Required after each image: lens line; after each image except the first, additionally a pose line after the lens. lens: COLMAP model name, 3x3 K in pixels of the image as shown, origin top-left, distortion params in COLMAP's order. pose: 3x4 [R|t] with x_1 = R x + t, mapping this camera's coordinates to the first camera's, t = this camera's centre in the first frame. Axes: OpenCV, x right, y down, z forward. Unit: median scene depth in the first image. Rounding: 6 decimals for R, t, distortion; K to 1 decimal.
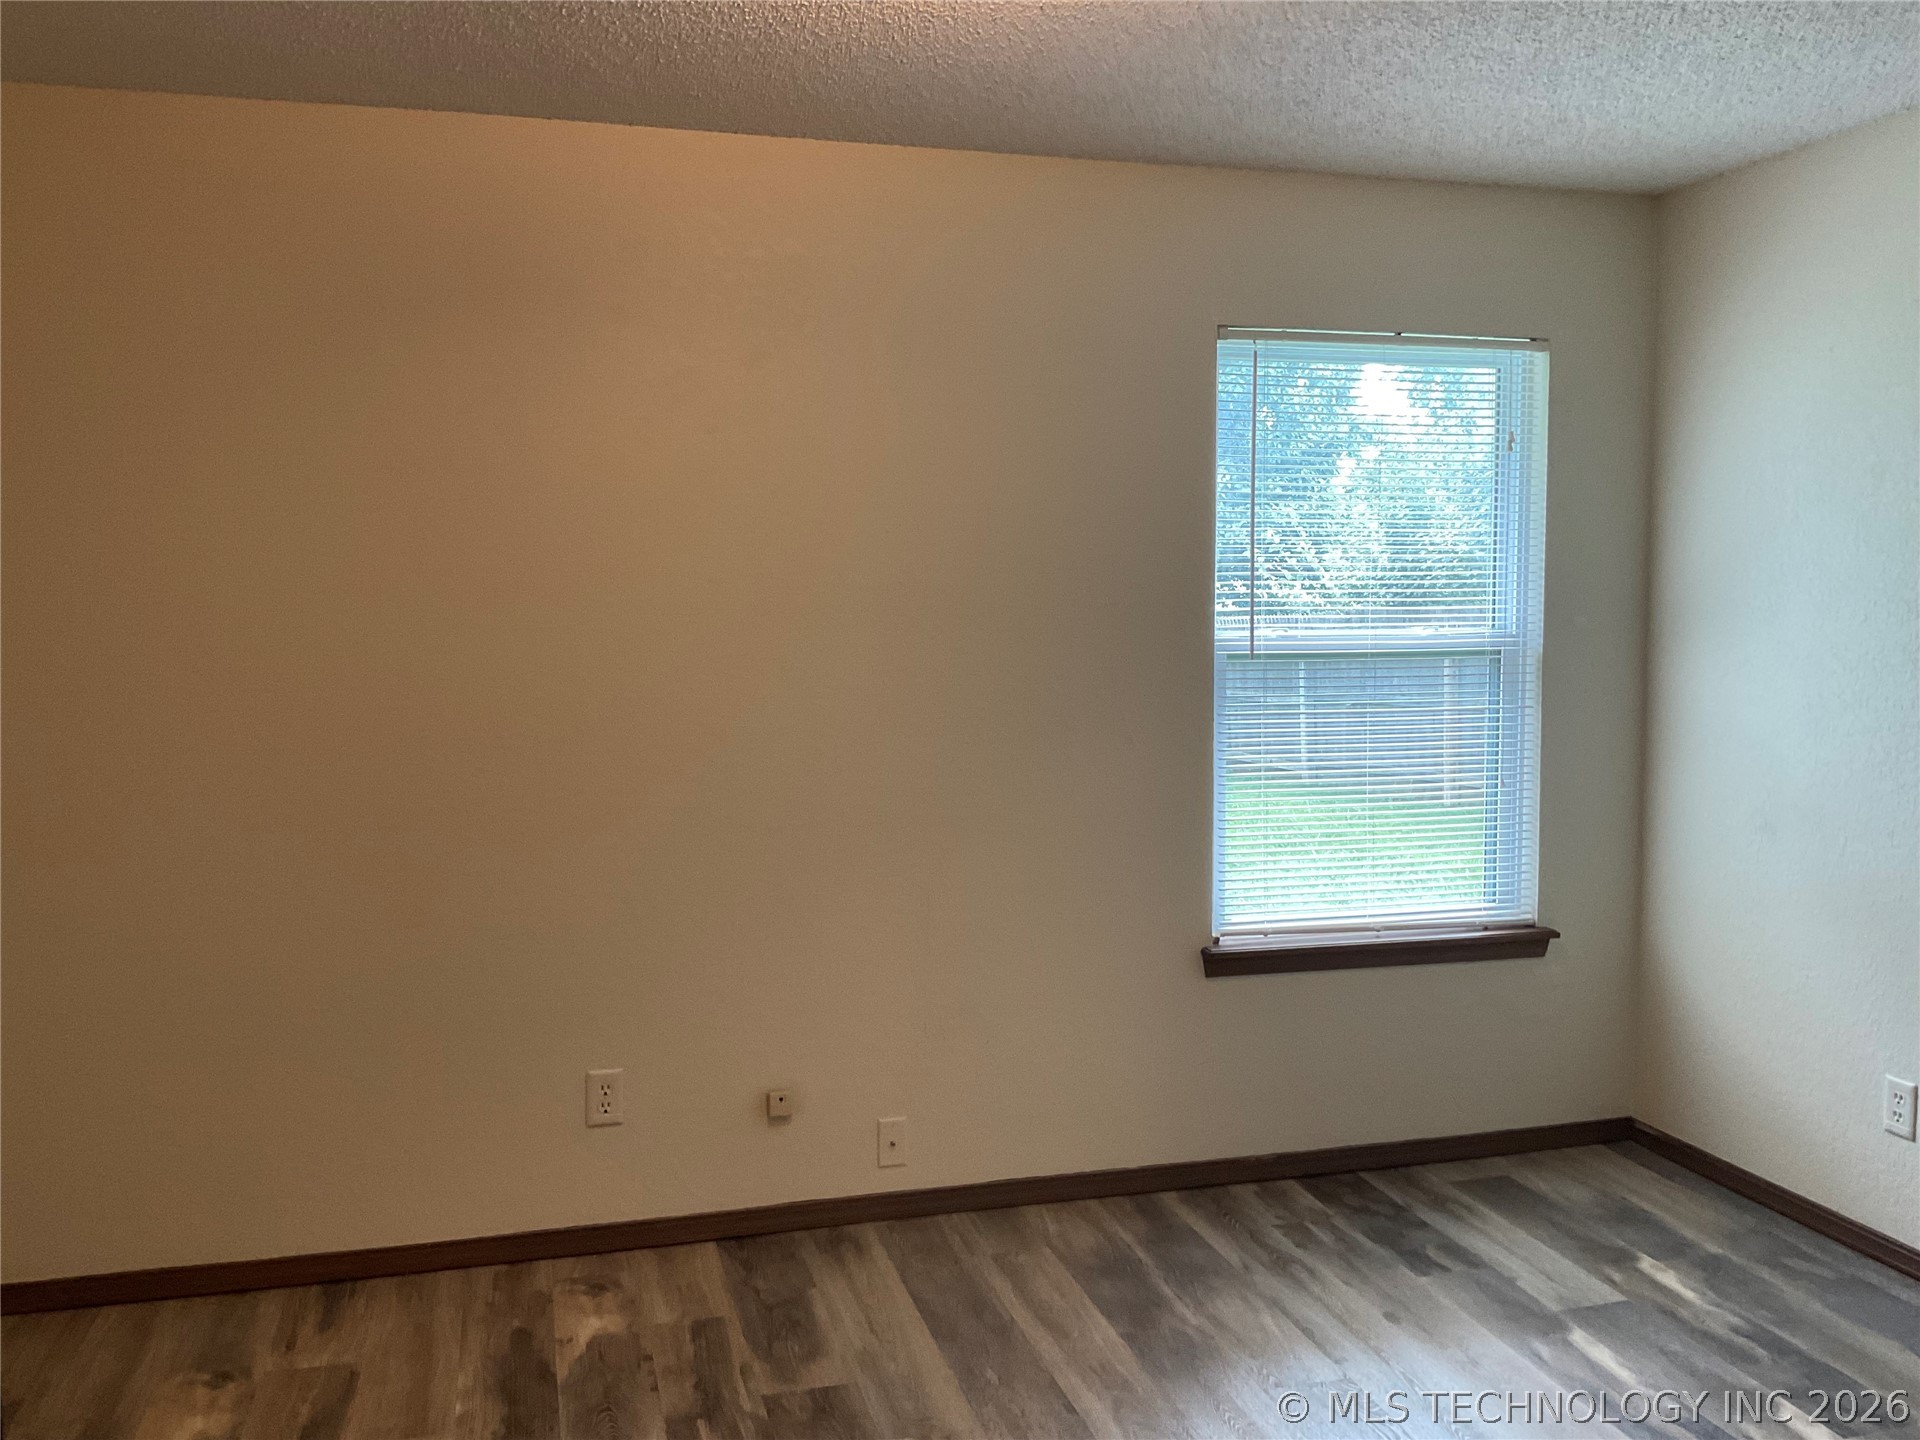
lens RADIAL K [[1585.5, 0, 957.0], [0, 1585.5, 707.4], [0, 0, 1]] dist [0.068365, -0.127512]
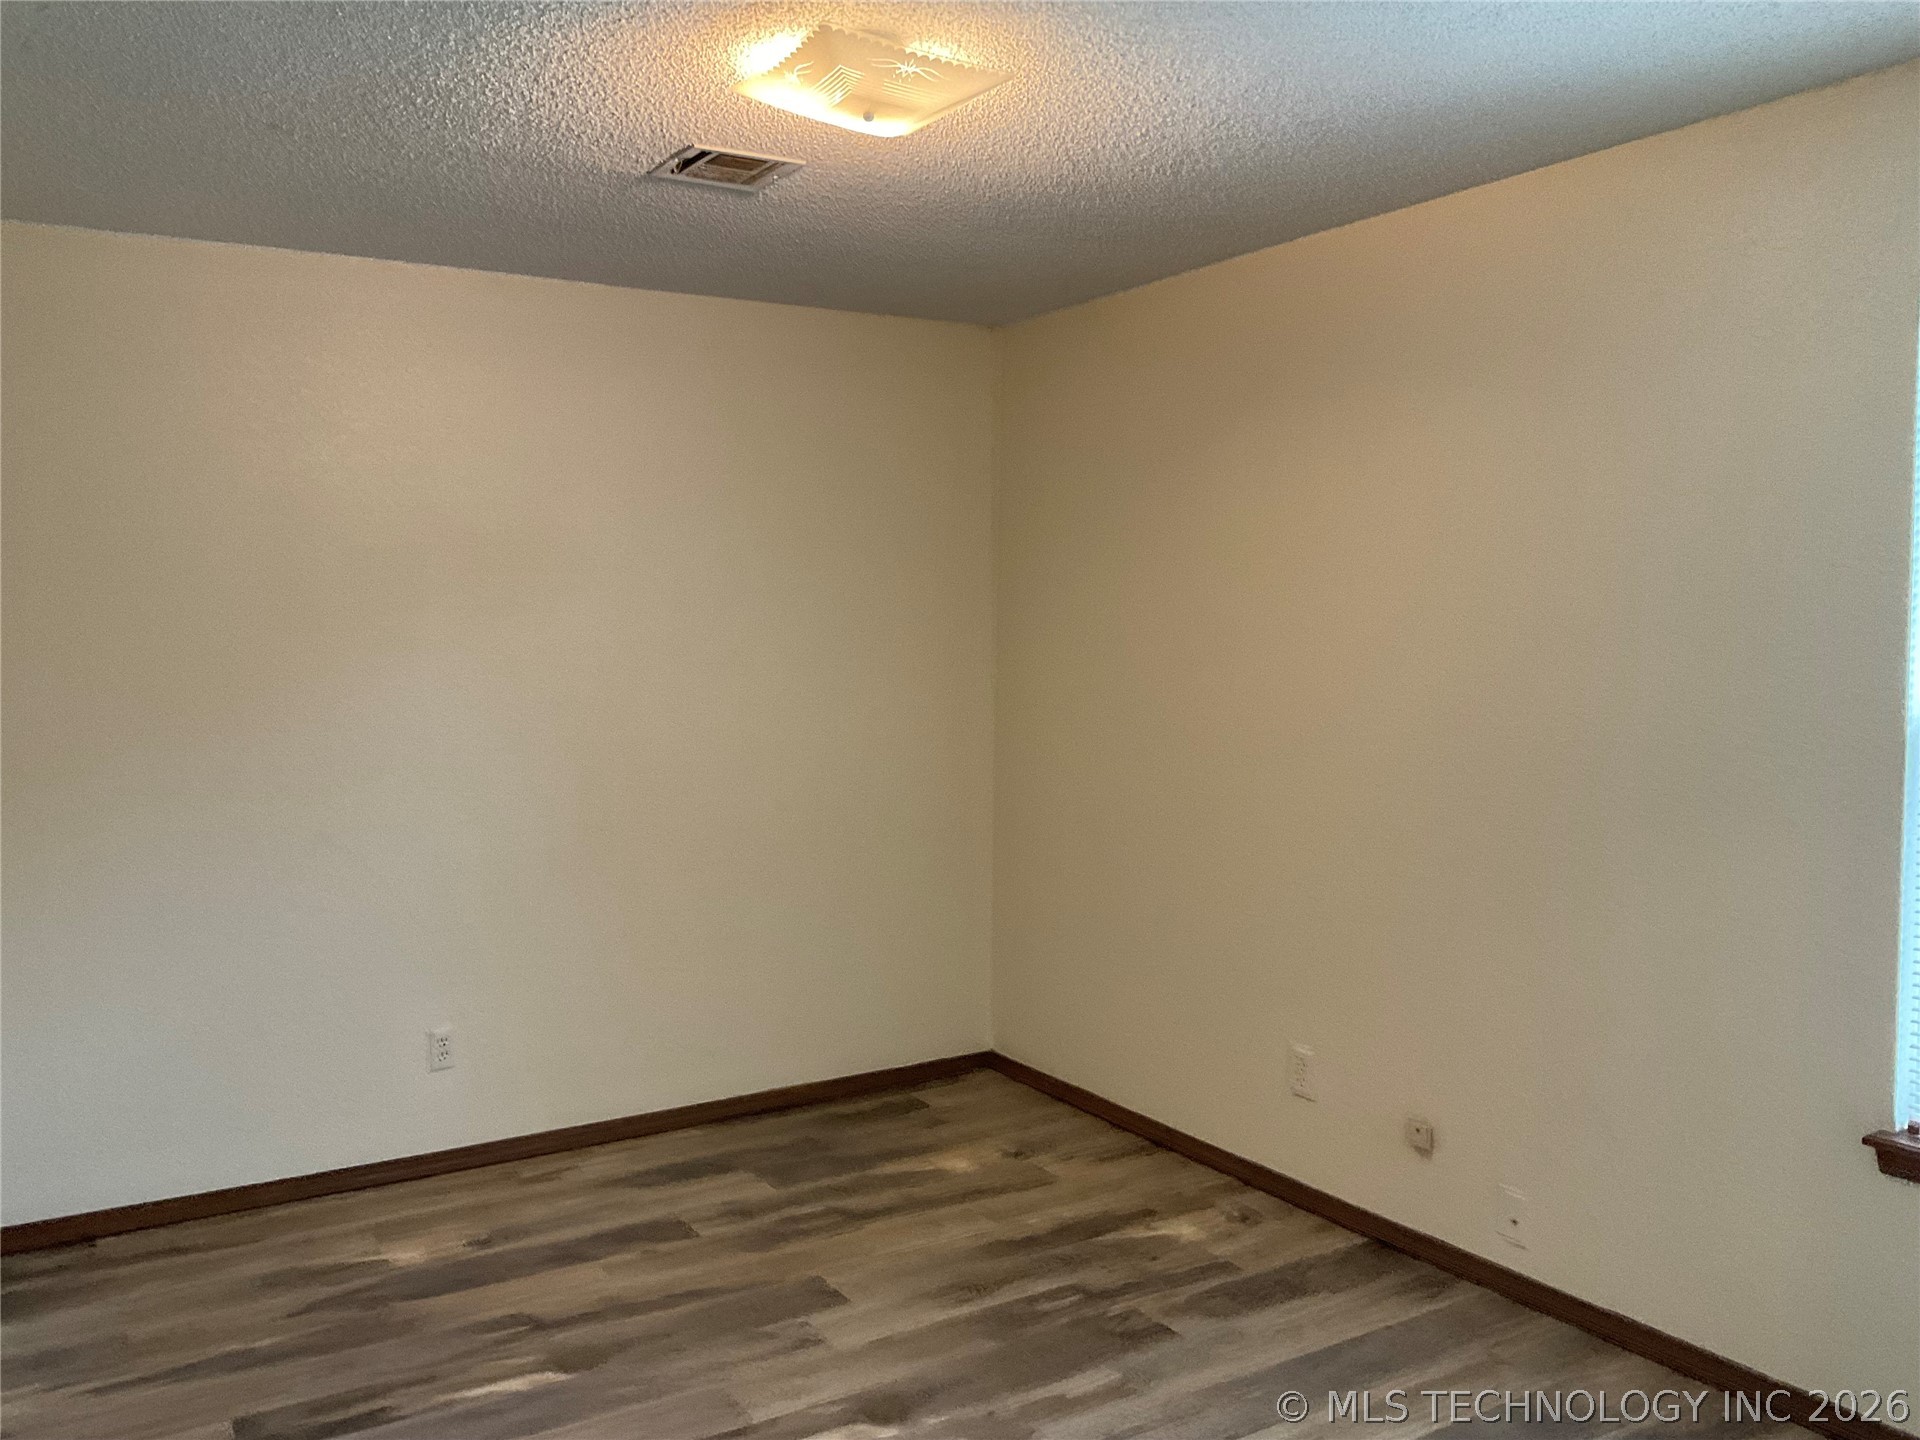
lens RADIAL K [[1585.5, 0, 957.8], [0, 1585.5, 714.5], [0, 0, 1]] dist [0.068365, -0.127512]
pose [[0.286864, 0.061068, -0.956023, 0.804890], [-0.056967, 0.997287, 0.046611, -0.055793], [0.956276, 0.041091, 0.289565, 0.417323]]
